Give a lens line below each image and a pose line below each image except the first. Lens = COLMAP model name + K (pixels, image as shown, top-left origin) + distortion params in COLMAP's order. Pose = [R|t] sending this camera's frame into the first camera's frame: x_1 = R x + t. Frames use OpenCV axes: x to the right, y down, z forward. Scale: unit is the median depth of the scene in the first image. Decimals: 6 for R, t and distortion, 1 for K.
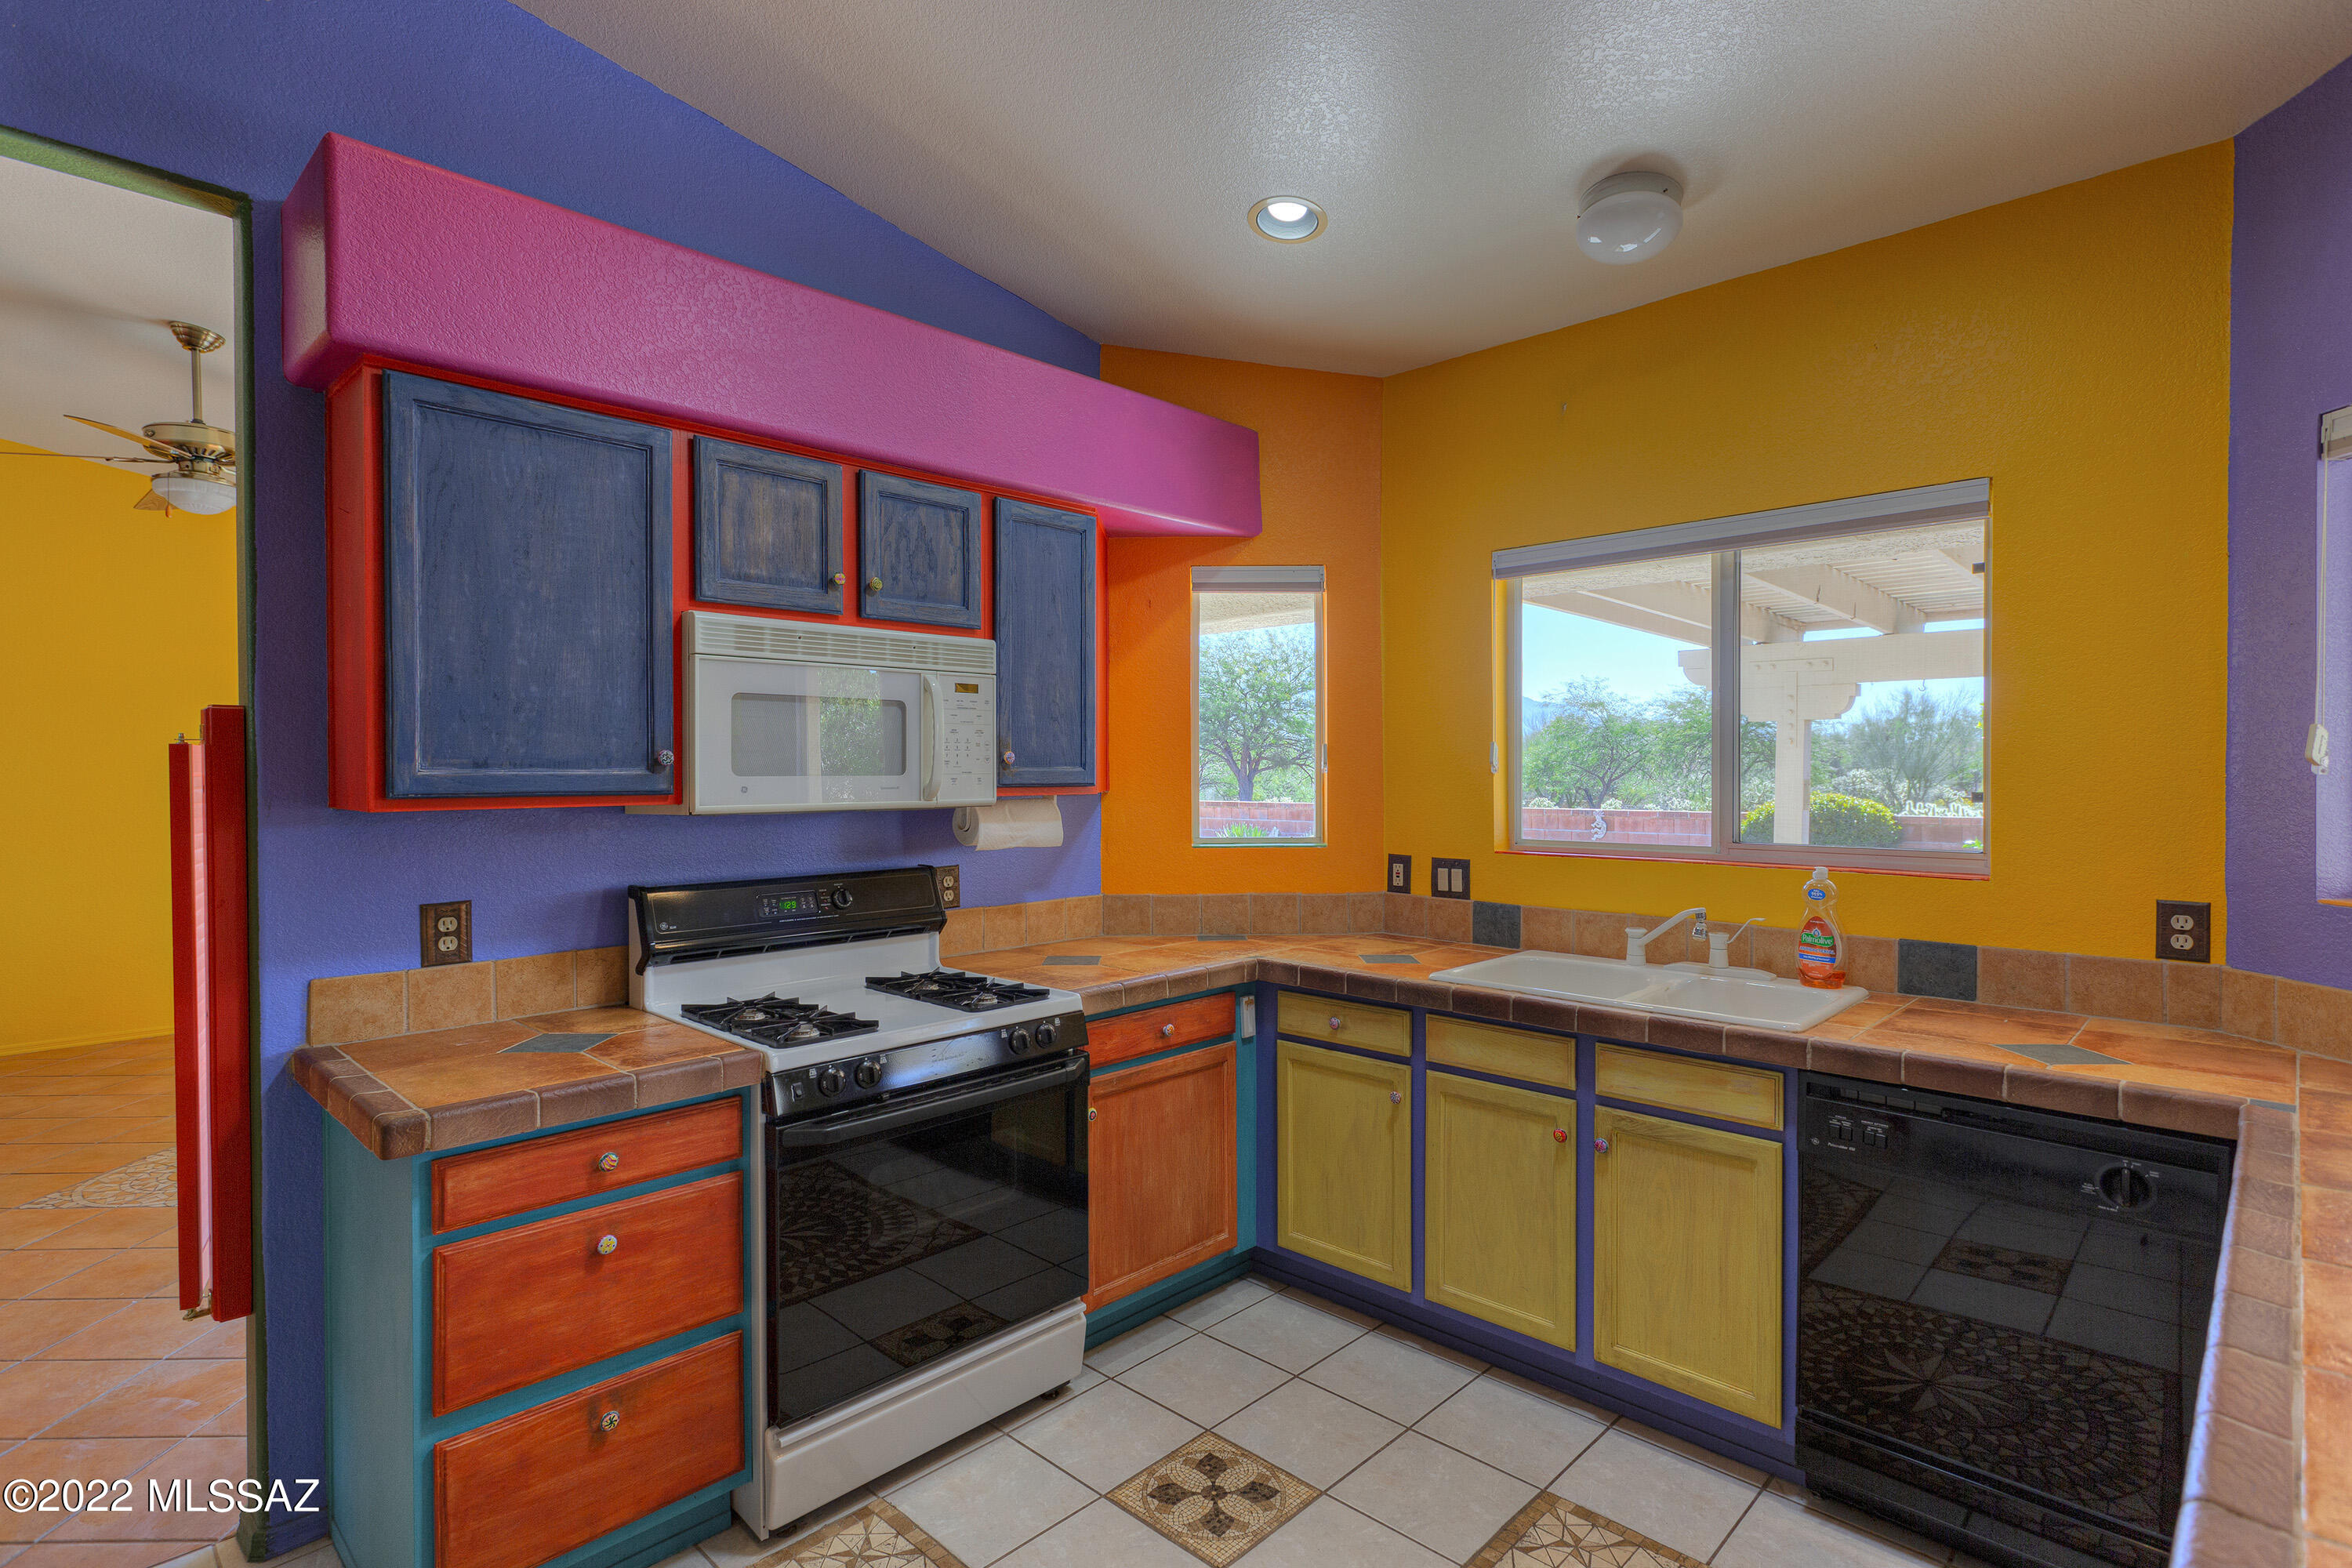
lens RADIAL K [[1118.7, 0, 1176.0], [0, 1118.7, 784.0], [0, 0, 1]] dist [0.003573, 0.001863]
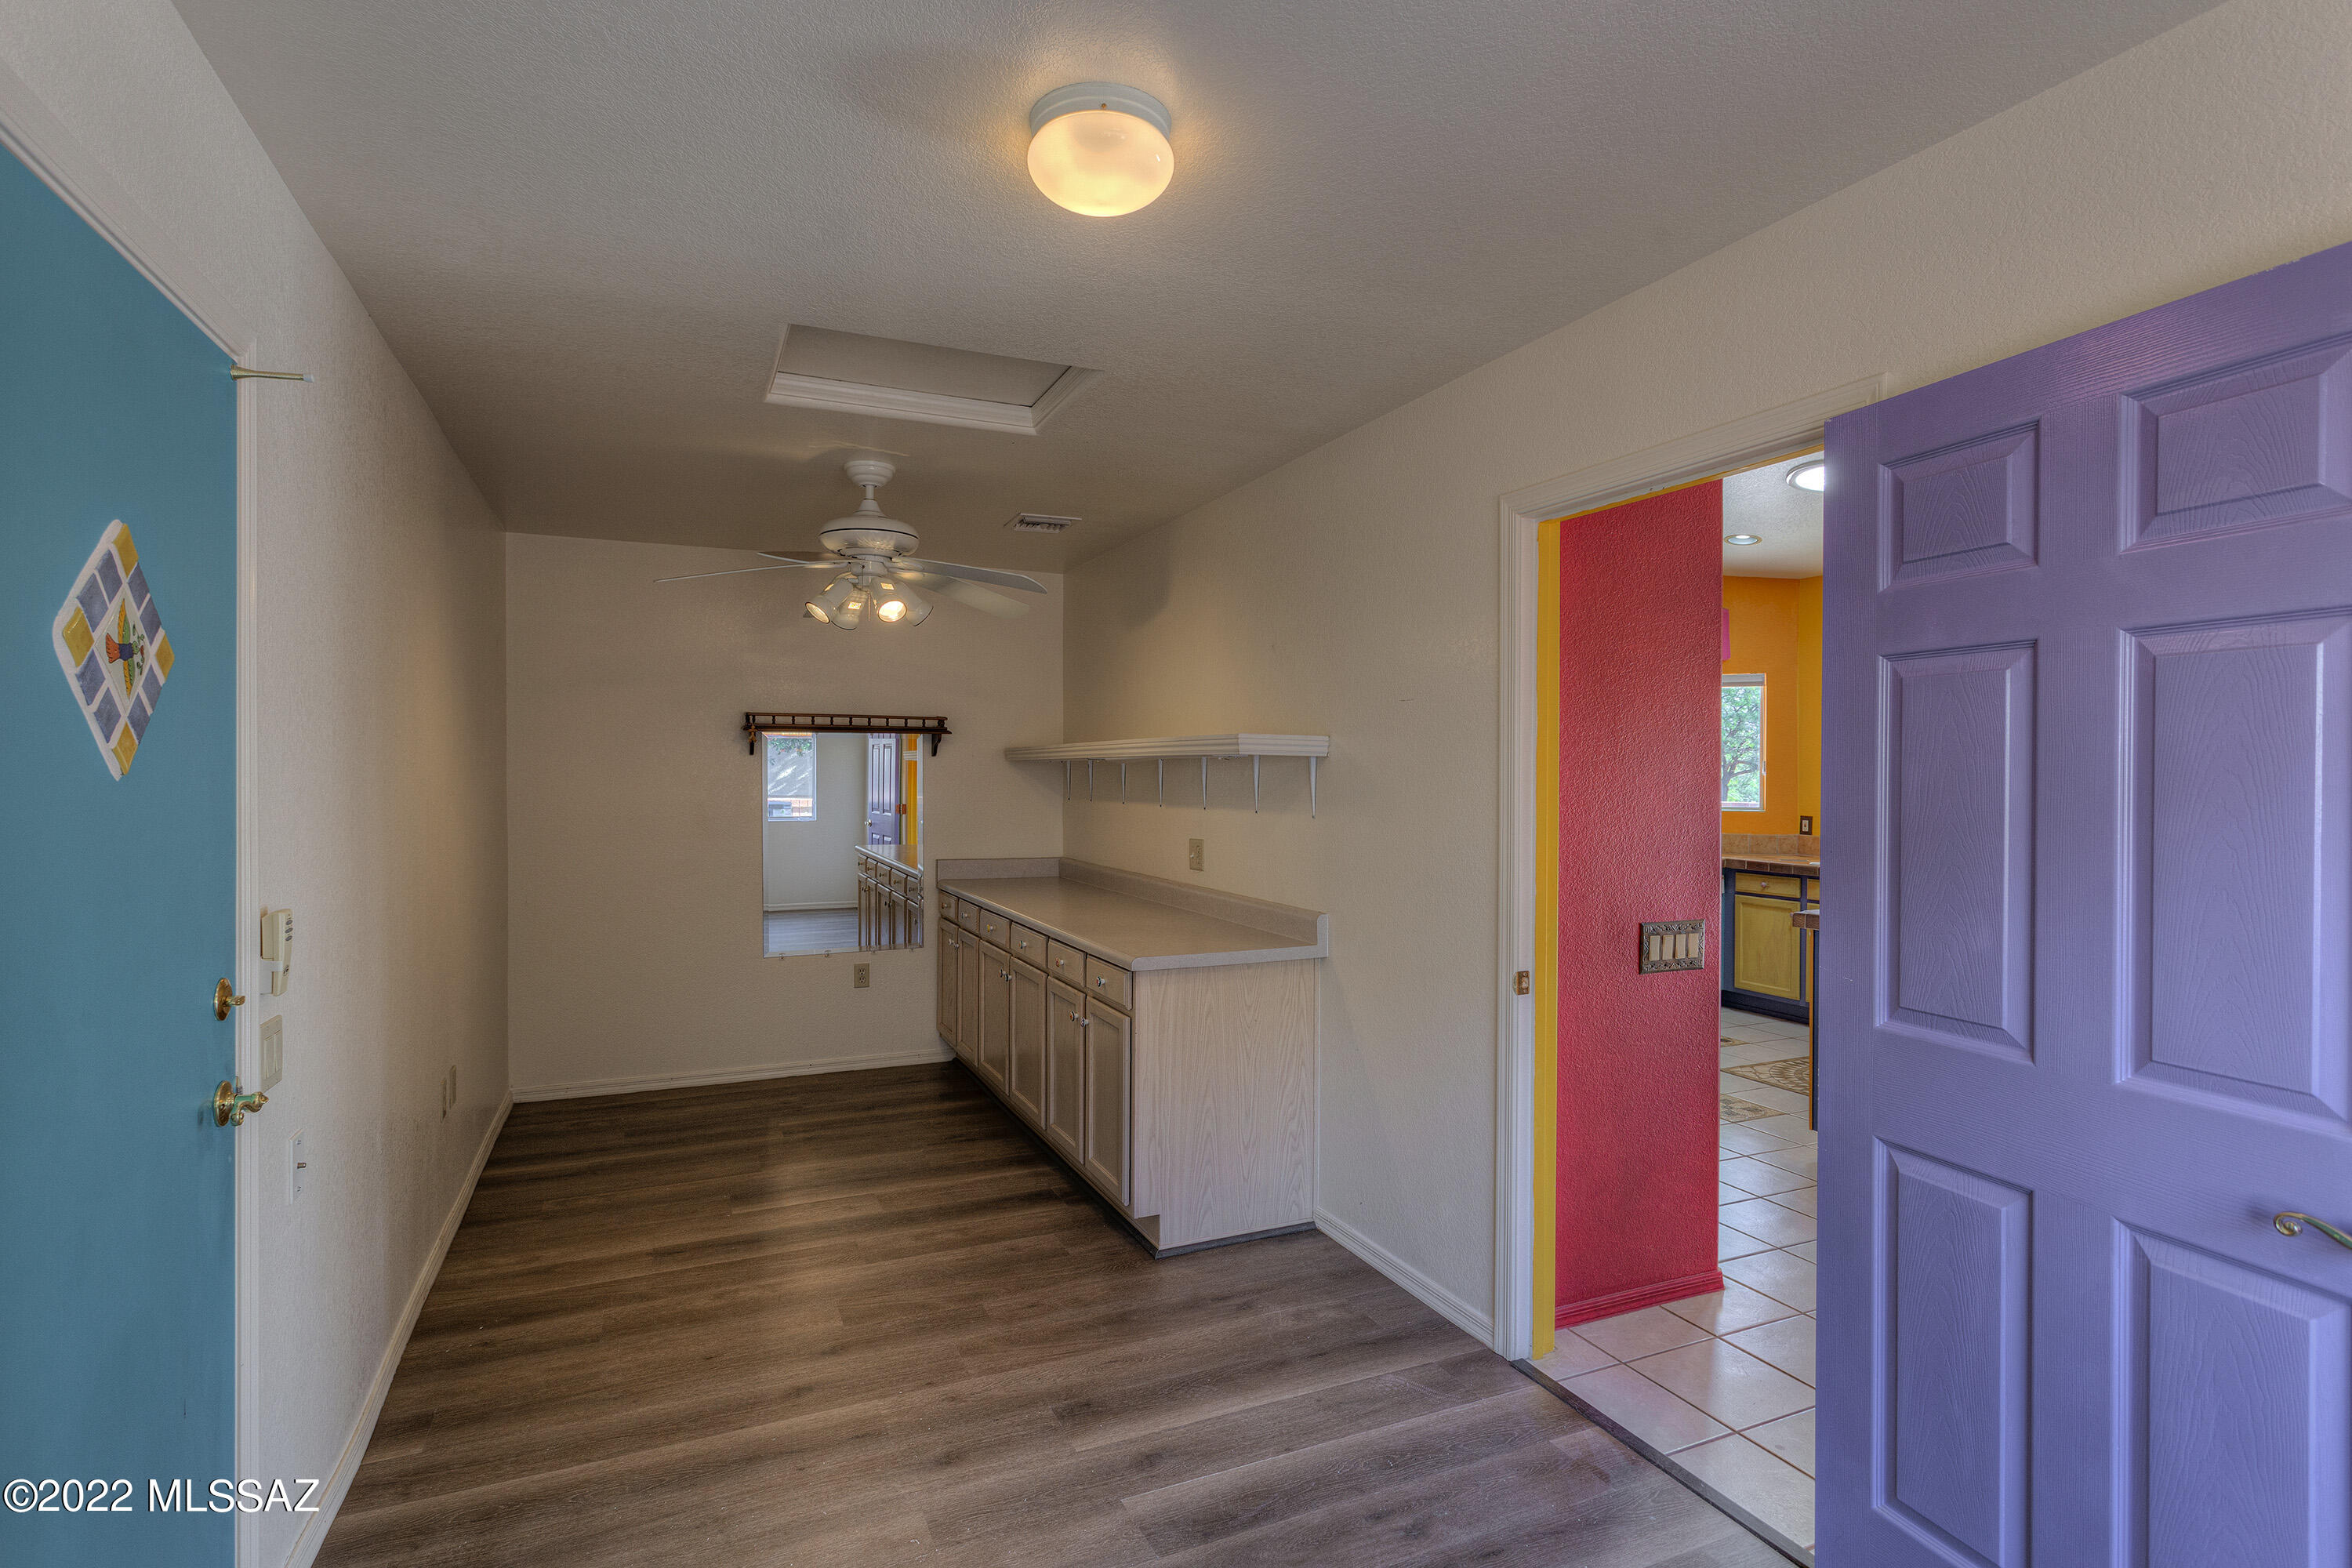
lens RADIAL K [[1118.7, 0, 1176.0], [0, 1118.7, 784.0], [0, 0, 1]] dist [0.003573, 0.001863]
pose [[0.924844, 0.005740, -0.380303, -0.124977], [-0.006825, 0.999976, -0.001507, 0.028325], [0.380286, 0.003989, 0.924861, -2.004523]]
